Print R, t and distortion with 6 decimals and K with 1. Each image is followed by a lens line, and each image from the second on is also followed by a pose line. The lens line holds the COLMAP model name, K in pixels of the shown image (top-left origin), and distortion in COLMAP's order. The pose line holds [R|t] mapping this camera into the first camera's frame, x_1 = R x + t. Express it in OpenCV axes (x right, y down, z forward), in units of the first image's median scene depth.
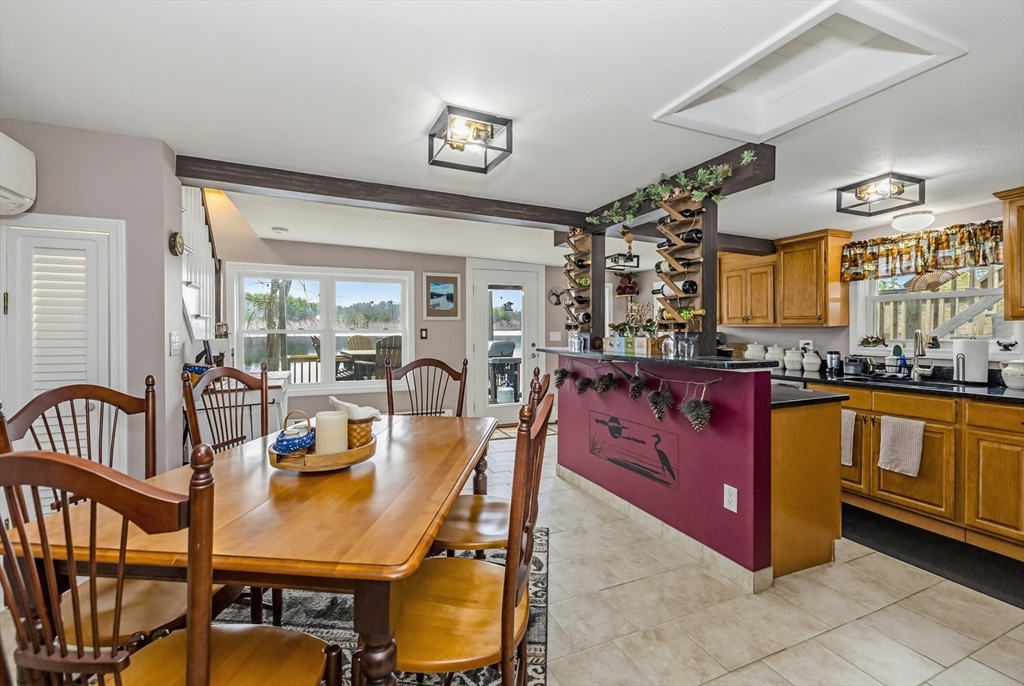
lens RADIAL K [[435.1, 0, 509.6], [0, 435.1, 330.4], [0, 0, 1]] dist [0.002171, 0.000125]
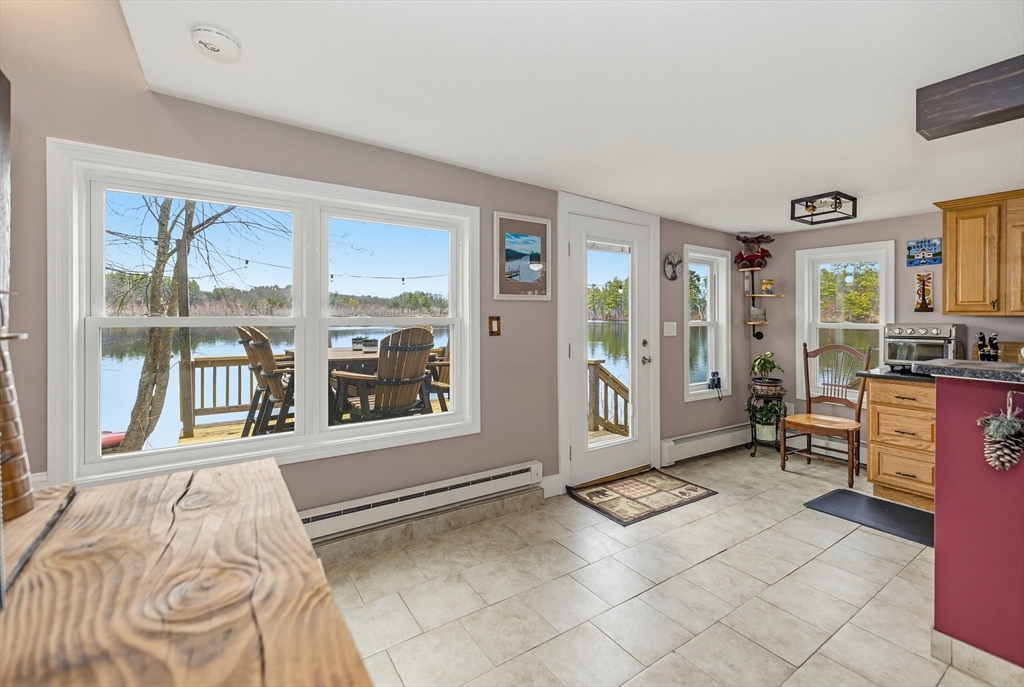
lens RADIAL K [[437.0, 0, 512.9], [0, 437.0, 316.4], [0, 0, 1]] dist [0.001384, 0.000070]
pose [[0.981978, 0.004479, 0.188941, -0.355510], [-0.003924, 0.999987, -0.003312, -0.002842], [-0.188953, 0.002511, 0.981983, 0.602356]]
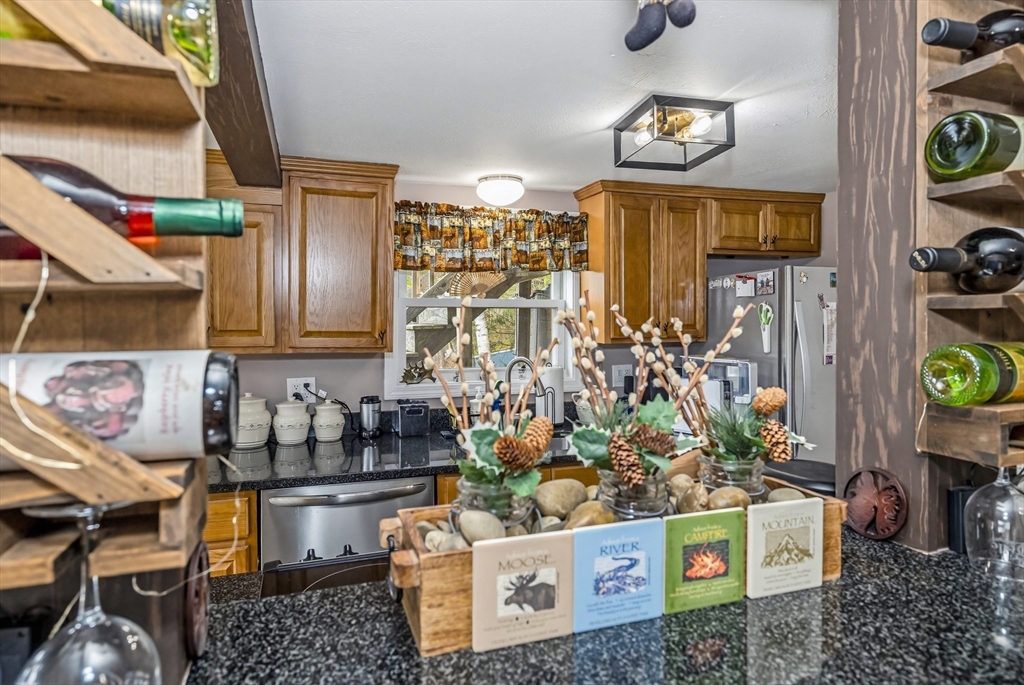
lens RADIAL K [[582.7, 0, 510.1], [0, 582.7, 329.9], [0, 0, 1]] dist [-0.001264, 0.000228]
pose [[0.065727, -0.008087, 0.997805, 0.039889], [0.001839, 0.999966, 0.007983, -0.037306], [-0.997836, 0.001311, 0.065740, 0.734523]]
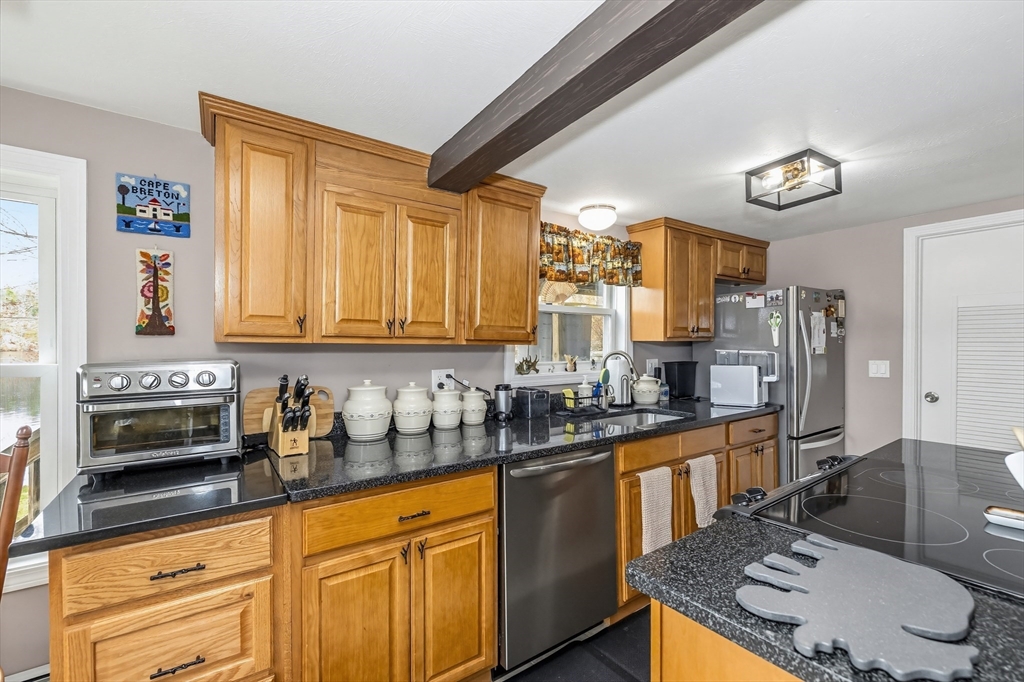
lens RADIAL K [[447.6, 0, 528.5], [0, 447.6, 348.1], [0, 0, 1]] dist [0.001769, 0.000724]
pose [[-0.241681, -0.005803, 0.970338, 0.108891], [0.000446, 0.999981, 0.006092, -0.007852], [-0.970356, 0.001905, -0.241674, 1.052436]]
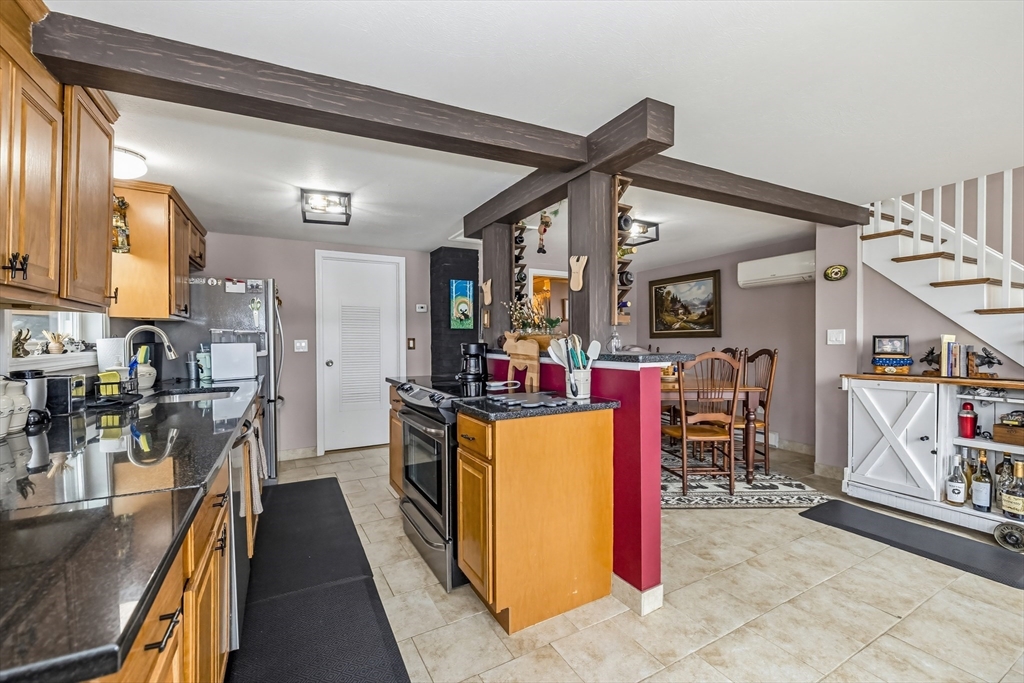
lens RADIAL K [[431.5, 0, 516.0], [0, 431.5, 343.7], [0, 0, 1]] dist [-0.000704, -0.000087]
pose [[-0.995724, 0.003641, -0.092307, 0.293515], [0.002678, 0.999941, 0.010548, 0.018760], [0.092340, 0.010255, -0.995675, 1.364565]]
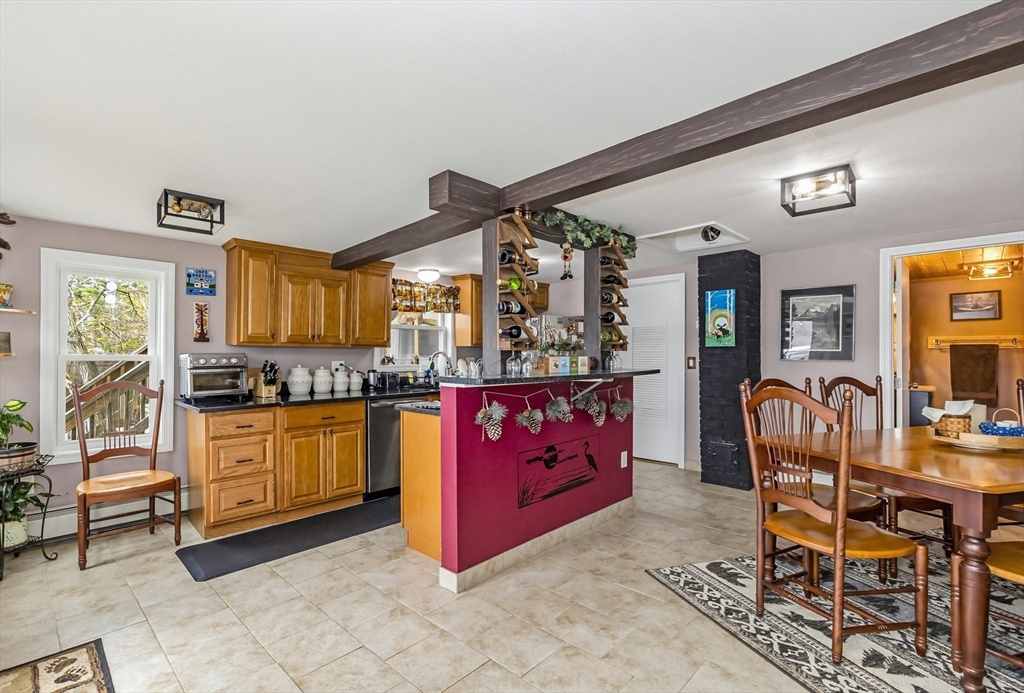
lens RADIAL K [[469.5, 0, 481.8], [0, 469.5, 356.7], [0, 0, 1]] dist [0.002104, 0.000287]
pose [[-0.361627, -0.006536, 0.932300, -0.457585], [0.000991, 0.999972, 0.007395, 0.005117], [-0.932322, 0.003598, -0.361611, 1.104474]]
